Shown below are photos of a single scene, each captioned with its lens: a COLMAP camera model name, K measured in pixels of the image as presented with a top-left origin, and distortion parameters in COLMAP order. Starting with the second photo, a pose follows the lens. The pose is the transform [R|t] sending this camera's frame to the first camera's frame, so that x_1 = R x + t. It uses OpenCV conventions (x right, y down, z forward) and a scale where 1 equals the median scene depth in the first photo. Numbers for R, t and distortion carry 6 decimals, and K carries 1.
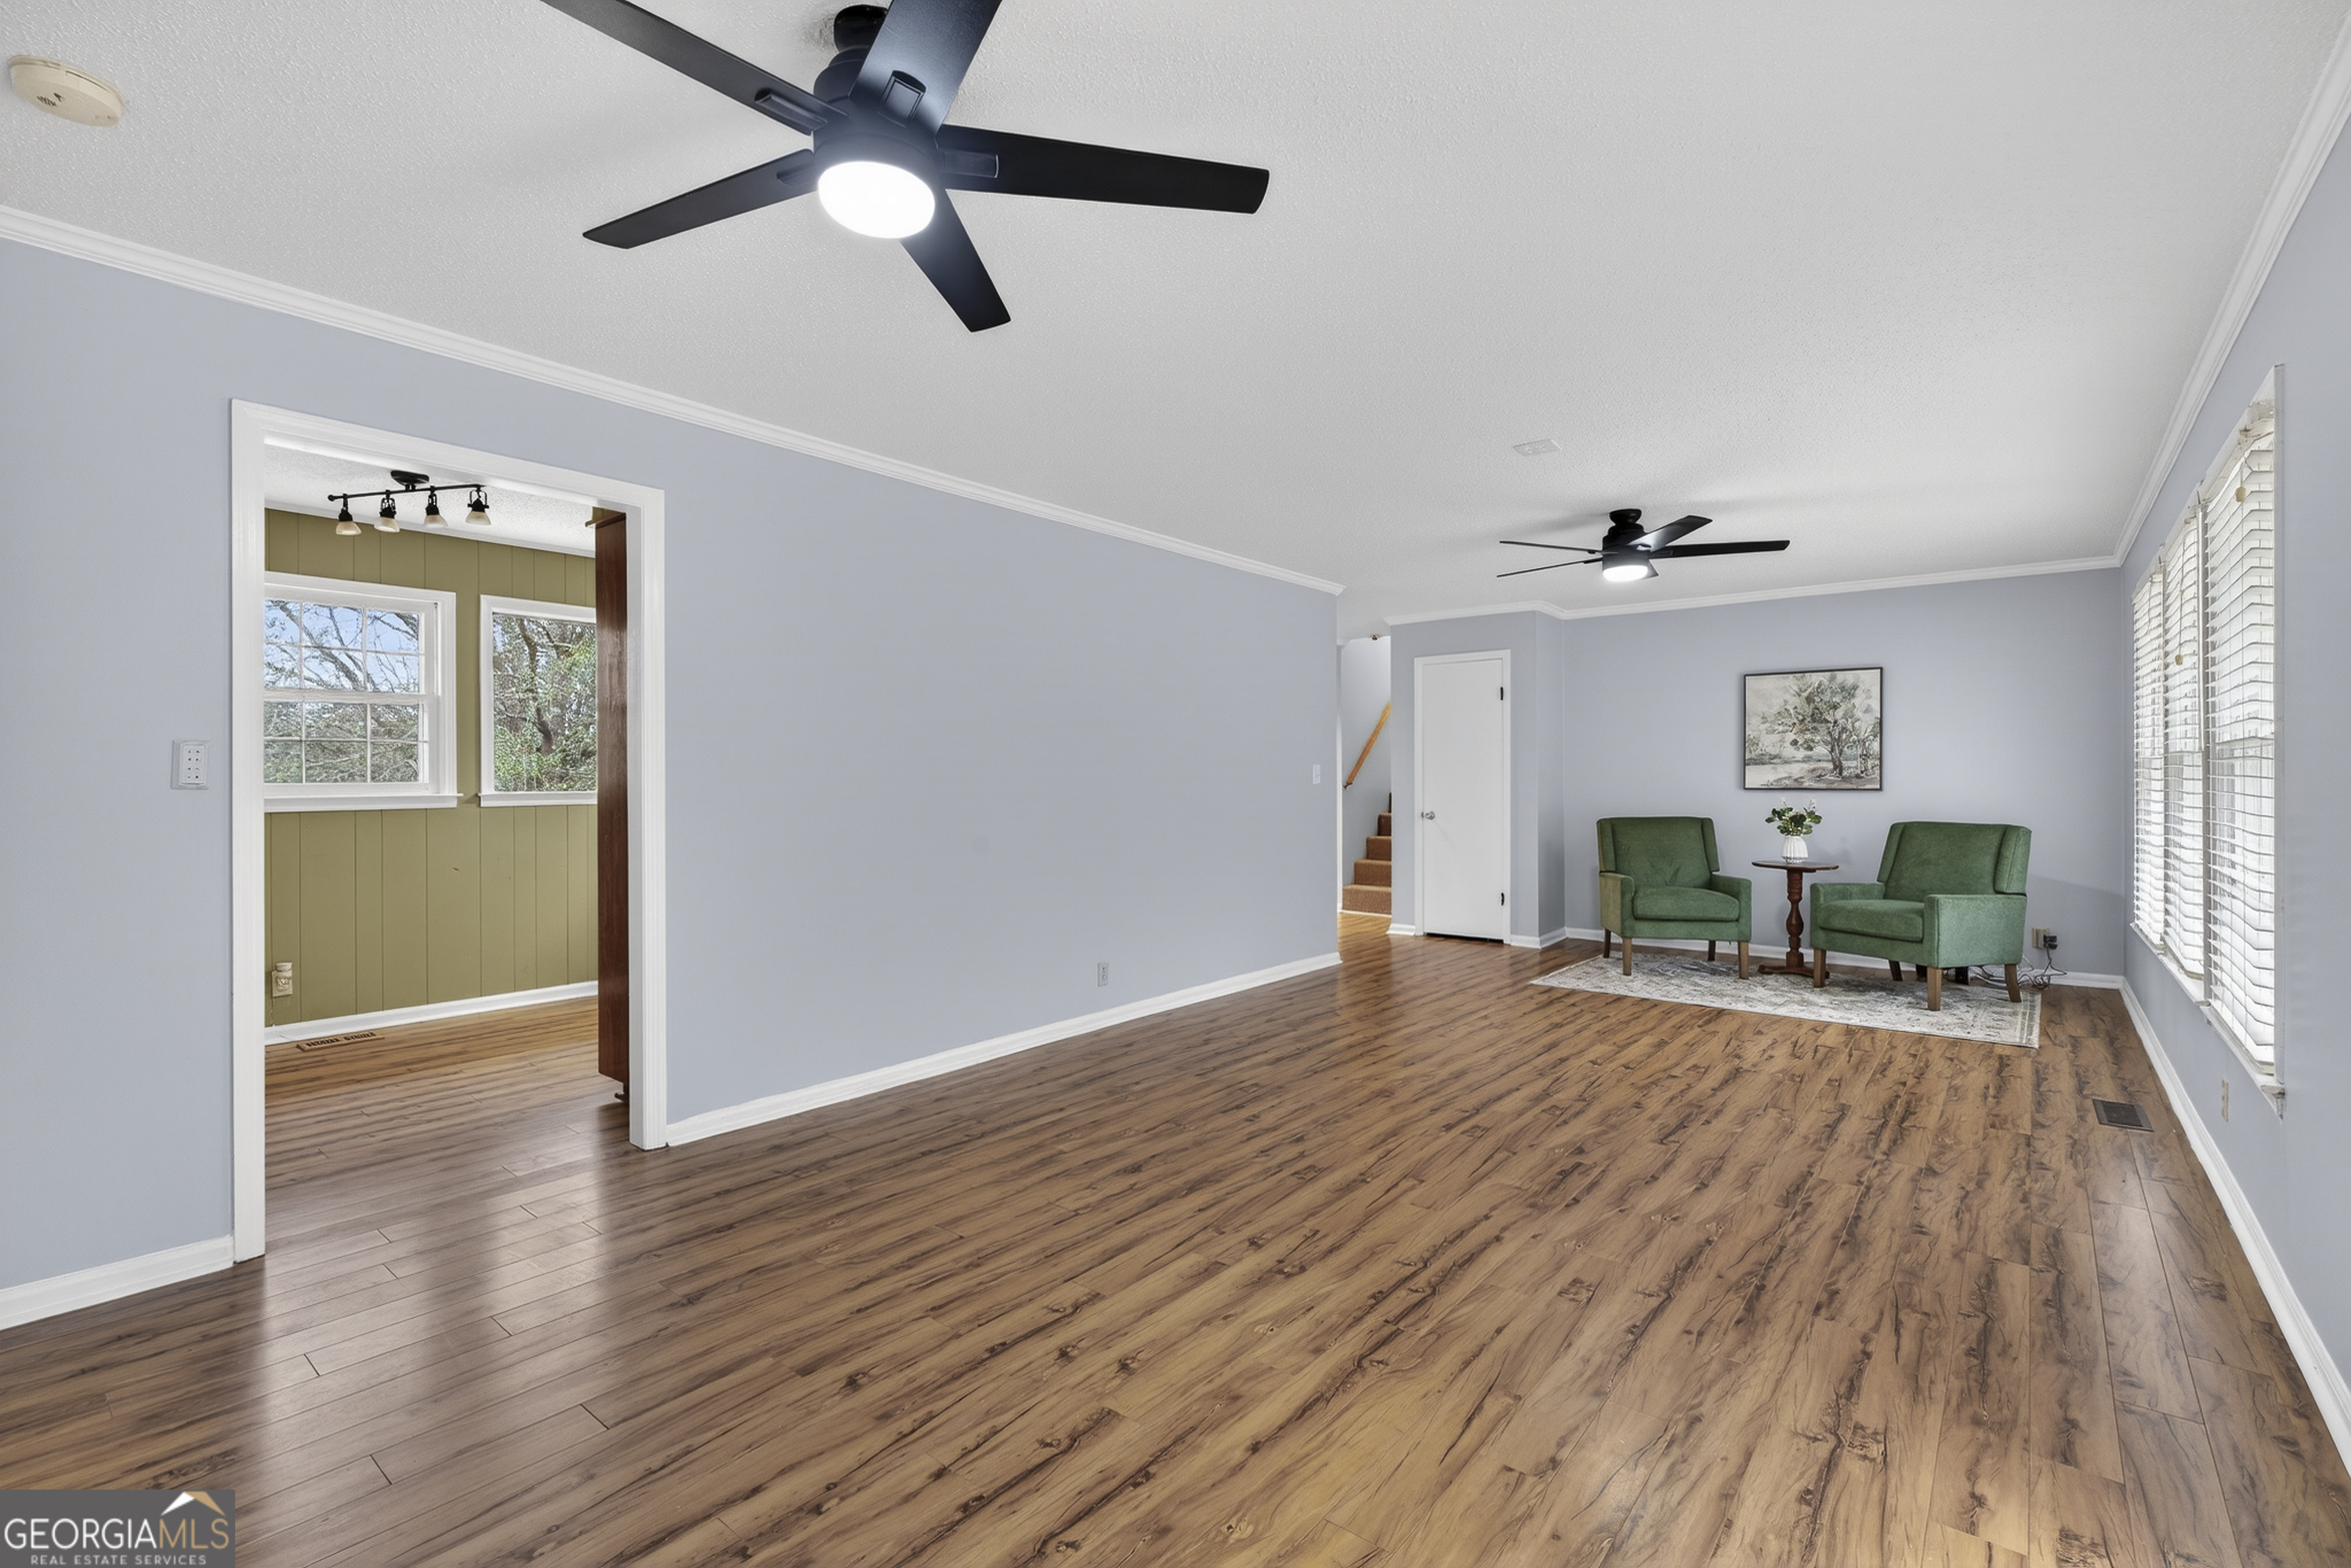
lens RADIAL K [[1034.7, 0, 1176.8], [0, 1034.7, 773.1], [0, 0, 1]] dist [-0.002752, -0.001444]
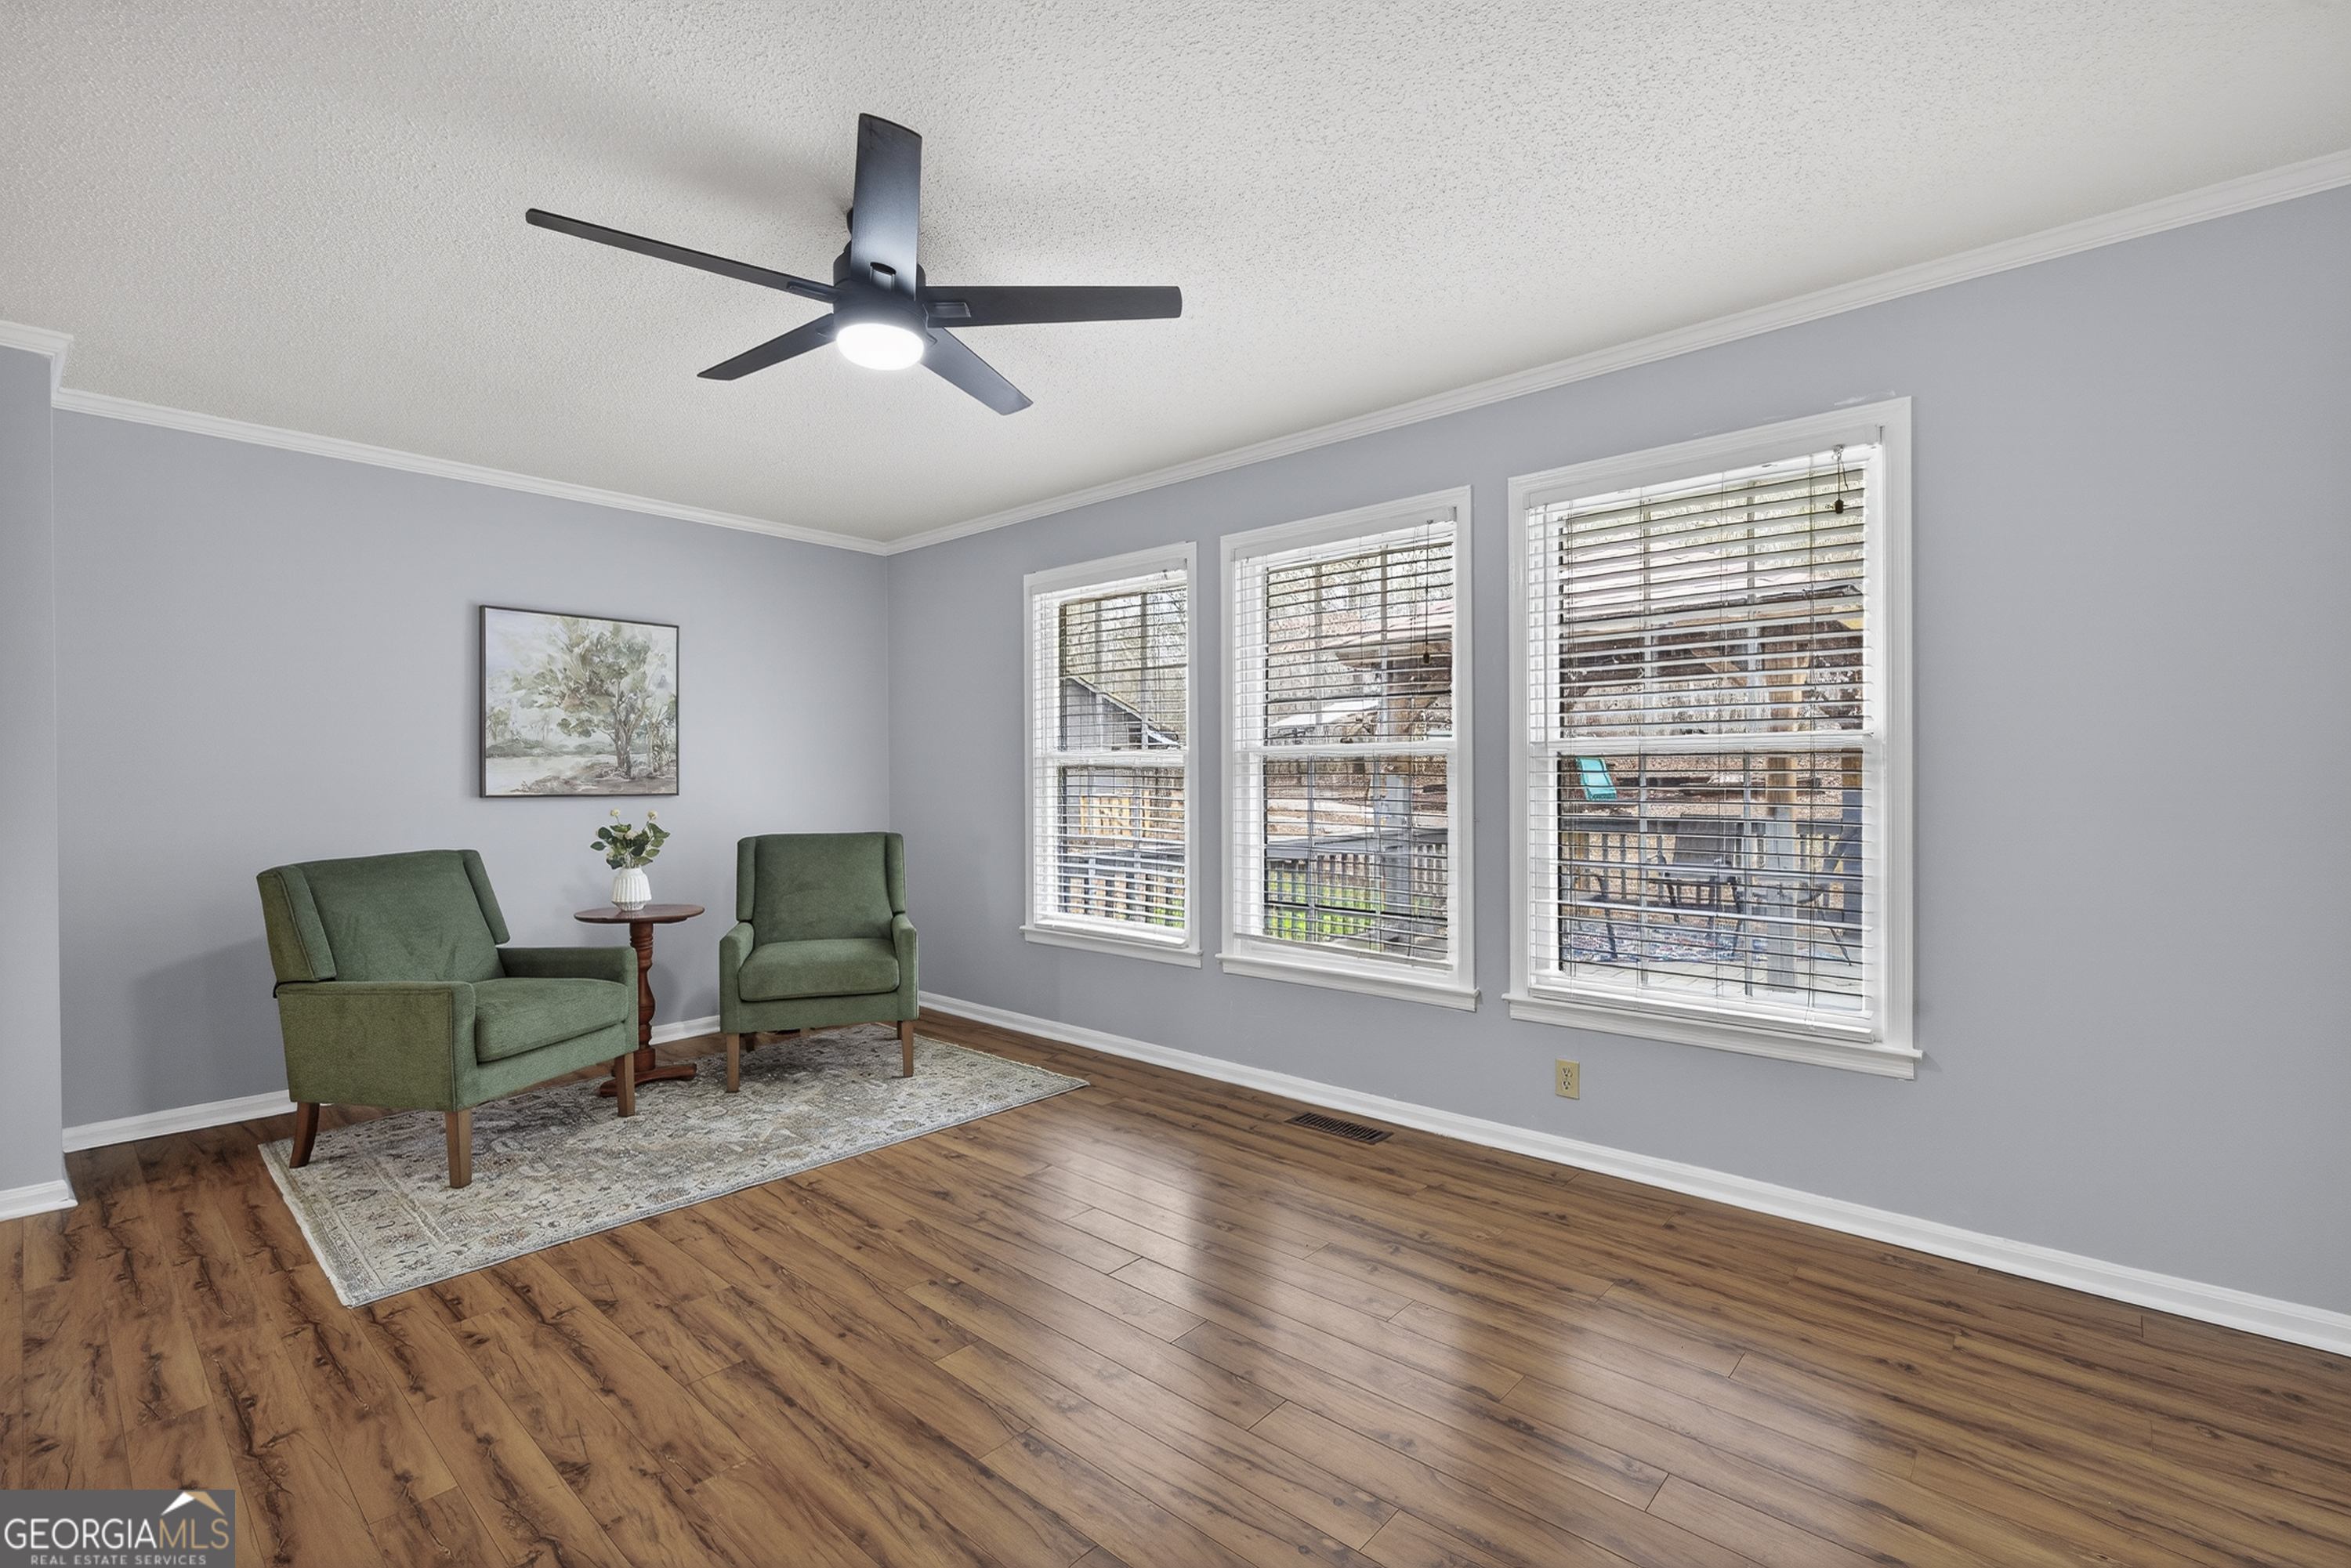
lens RADIAL K [[1034.7, 0, 1184.0], [0, 1034.7, 781.8], [0, 0, 1]] dist [-0.002752, -0.001444]
pose [[0.055025, -0.003177, 0.998480, -0.023717], [0.001235, 0.999994, 0.003114, 0.005367], [-0.998484, 0.001062, 0.055028, 0.593882]]
